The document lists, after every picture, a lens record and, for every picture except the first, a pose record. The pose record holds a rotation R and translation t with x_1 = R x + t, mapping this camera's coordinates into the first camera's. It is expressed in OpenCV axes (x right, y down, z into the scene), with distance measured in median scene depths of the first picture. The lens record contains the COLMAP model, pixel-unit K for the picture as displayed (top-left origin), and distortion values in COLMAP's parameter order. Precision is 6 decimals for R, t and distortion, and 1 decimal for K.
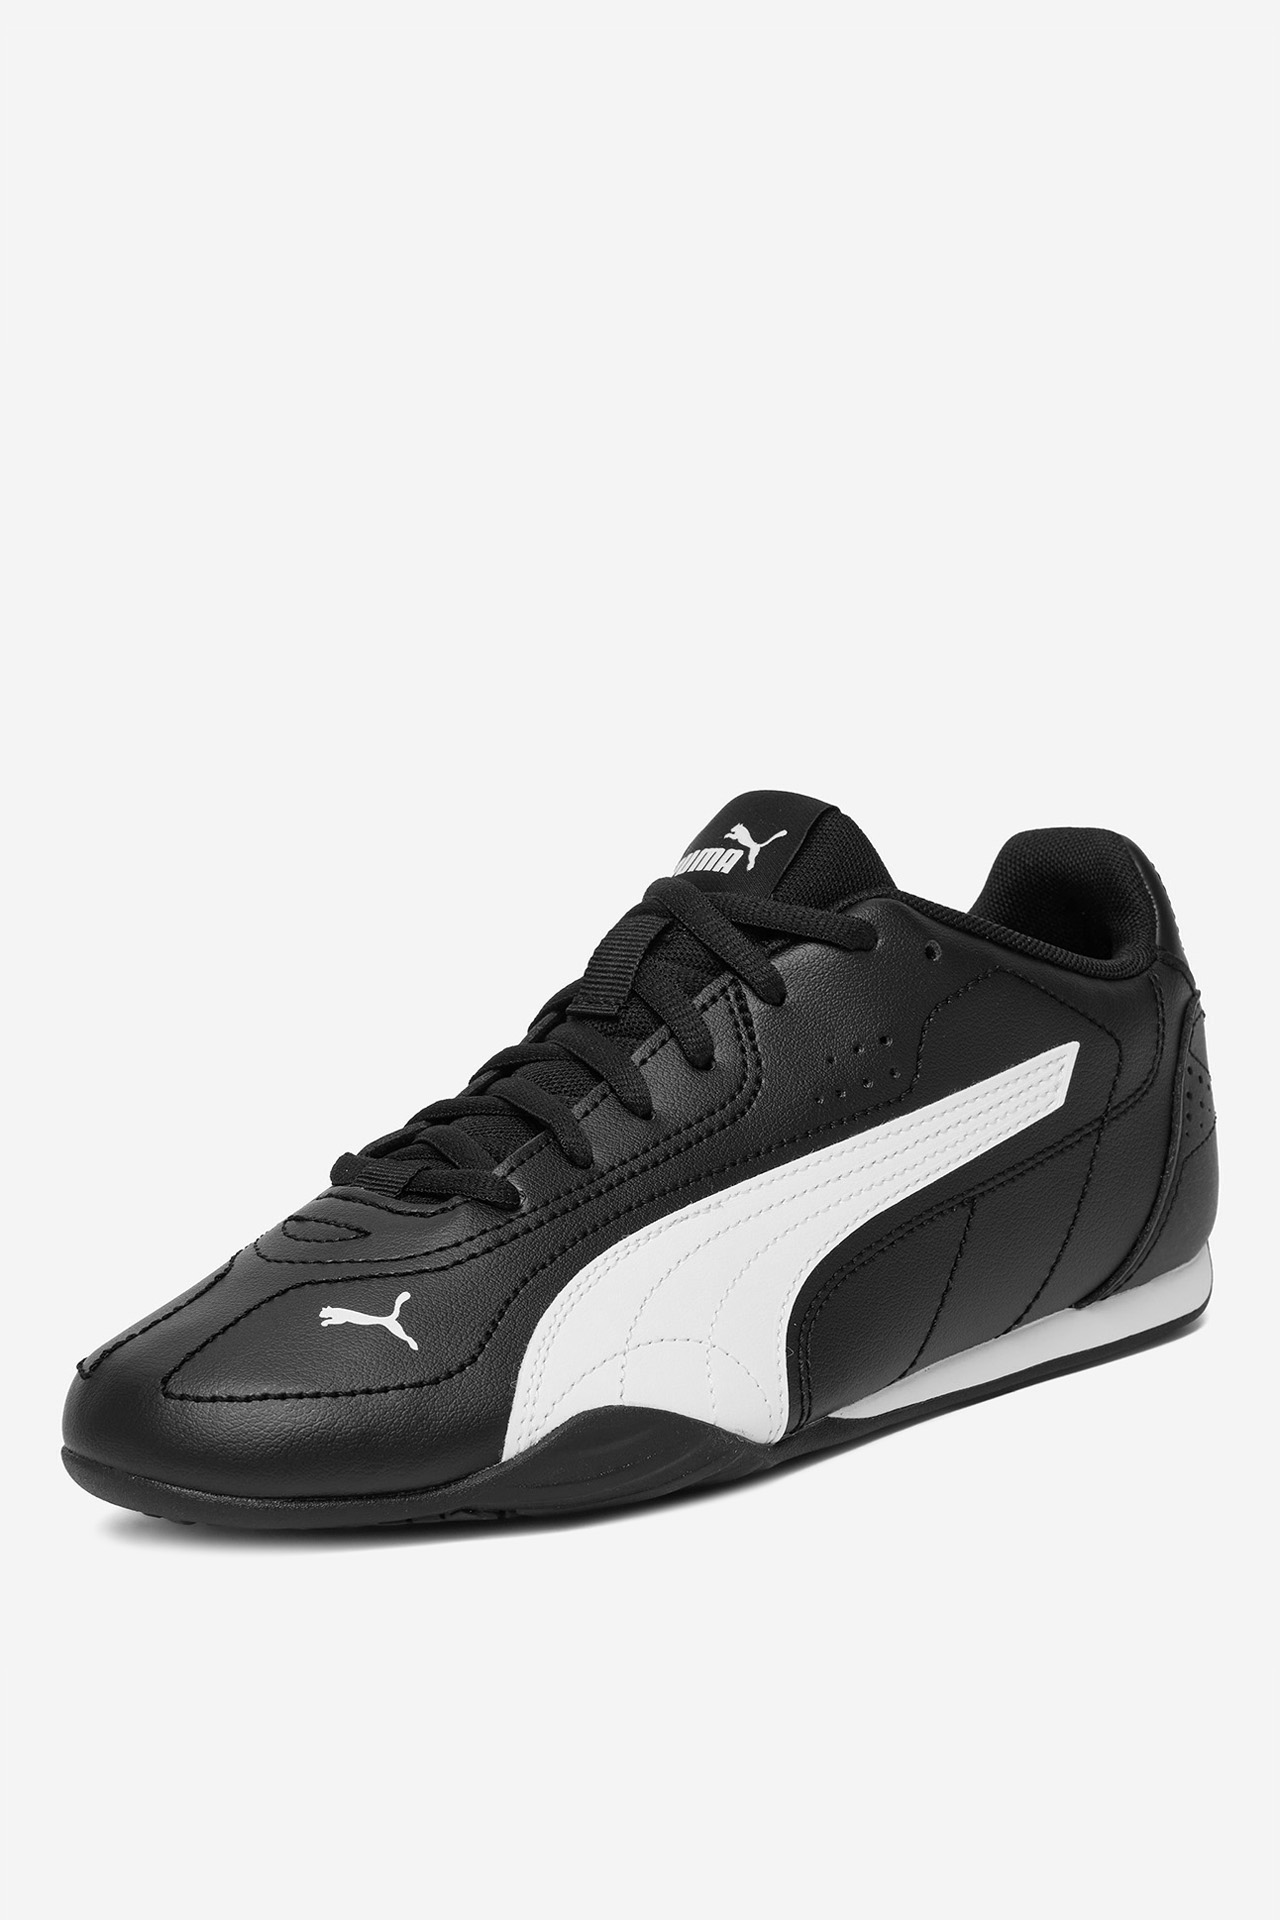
lens RADIAL K [[5907.5, 0, 639.3], [0, 5907.5, 960.2], [0, 0, 1]] dist [0.182983, 0.000000]
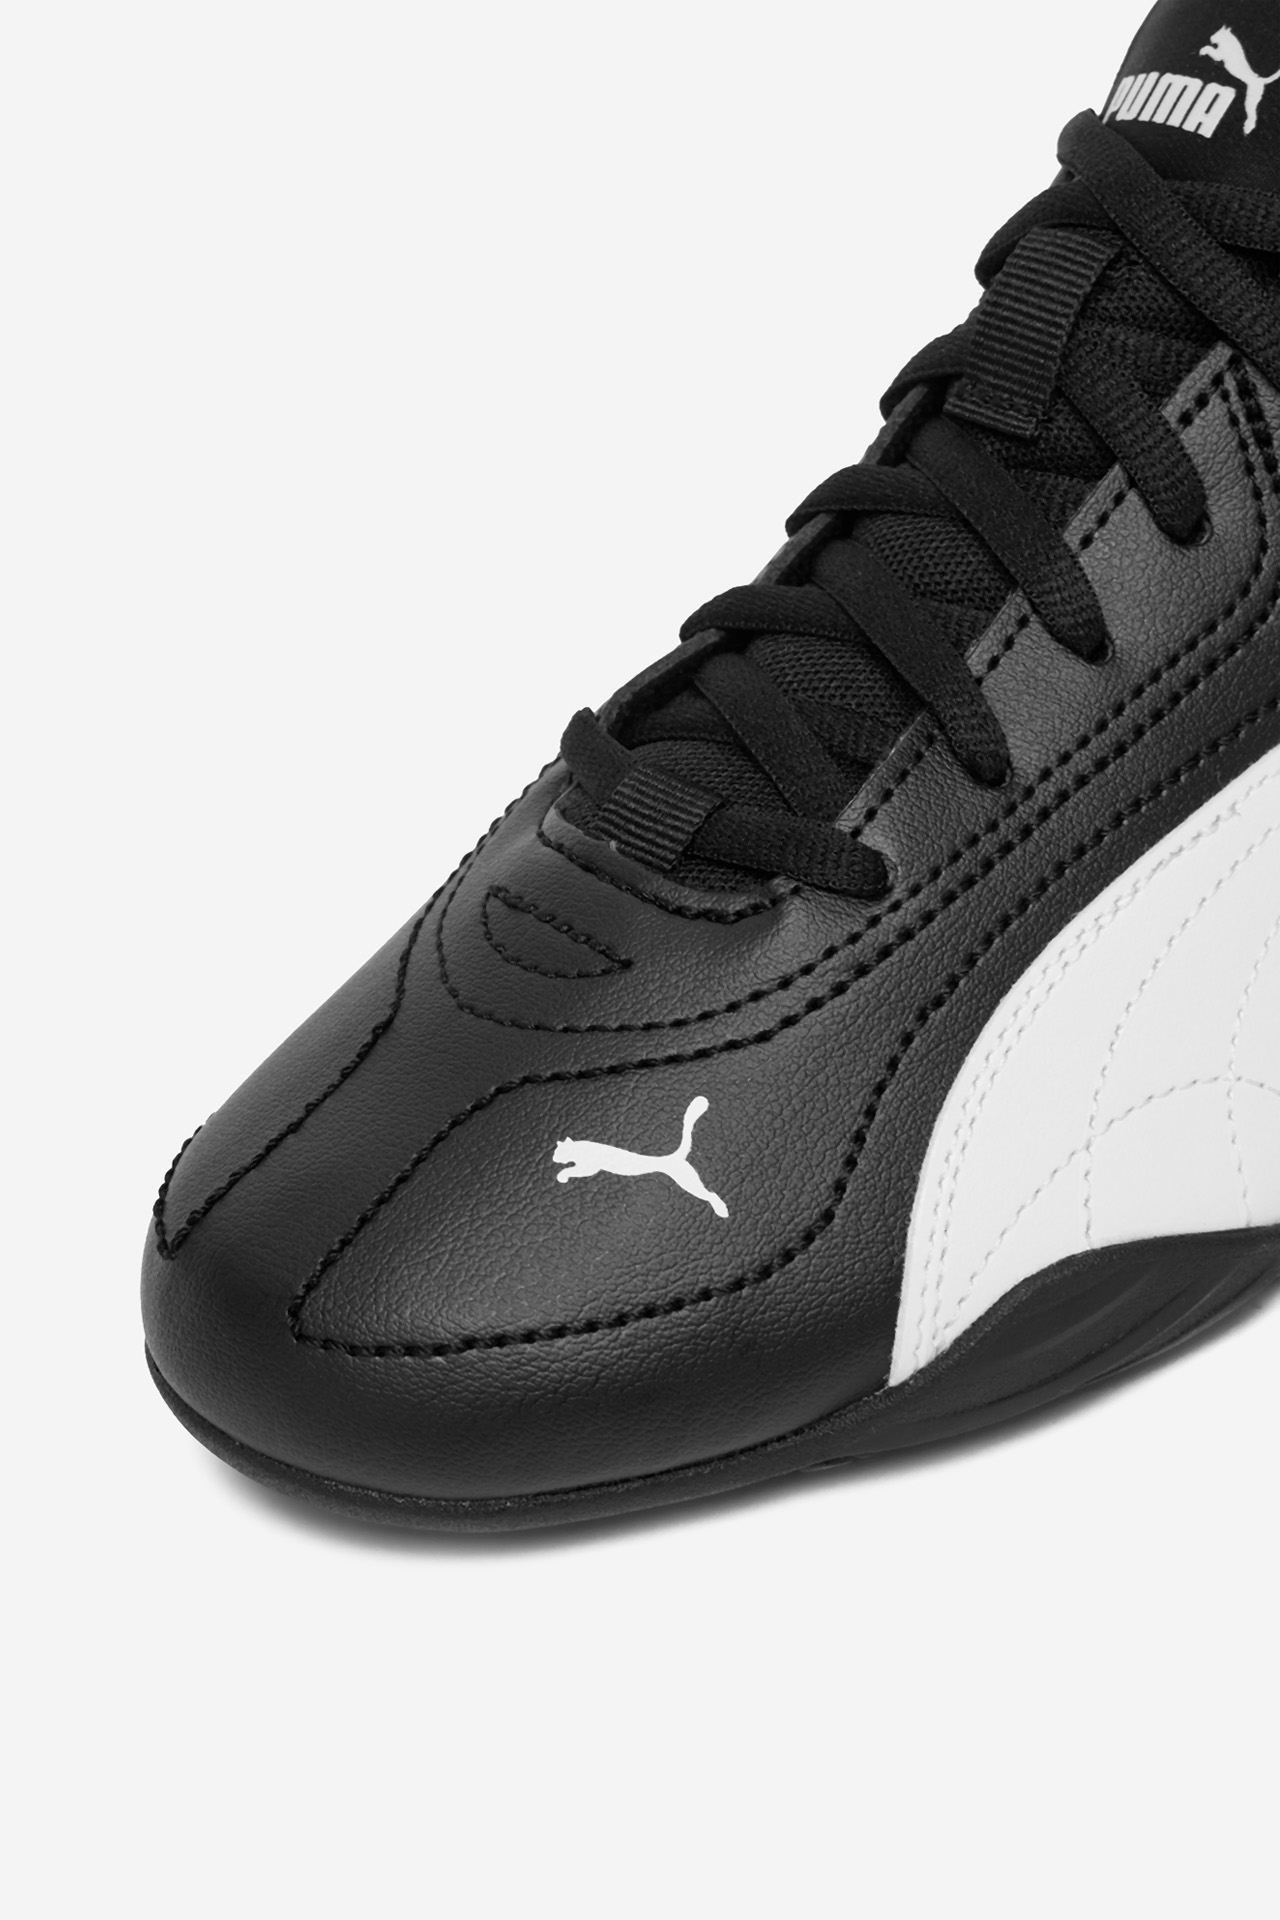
lens RADIAL K [[4847.0, 0, 642.0], [0, 4847.0, 959.7], [0, 0, 1]] dist [-0.133219, 0.000000]
pose [[0.994759, -0.054845, -0.086297, -0.003947], [0.085708, 0.907495, 0.411227, -0.143722], [0.055760, -0.416468, 0.907439, 0.562857]]
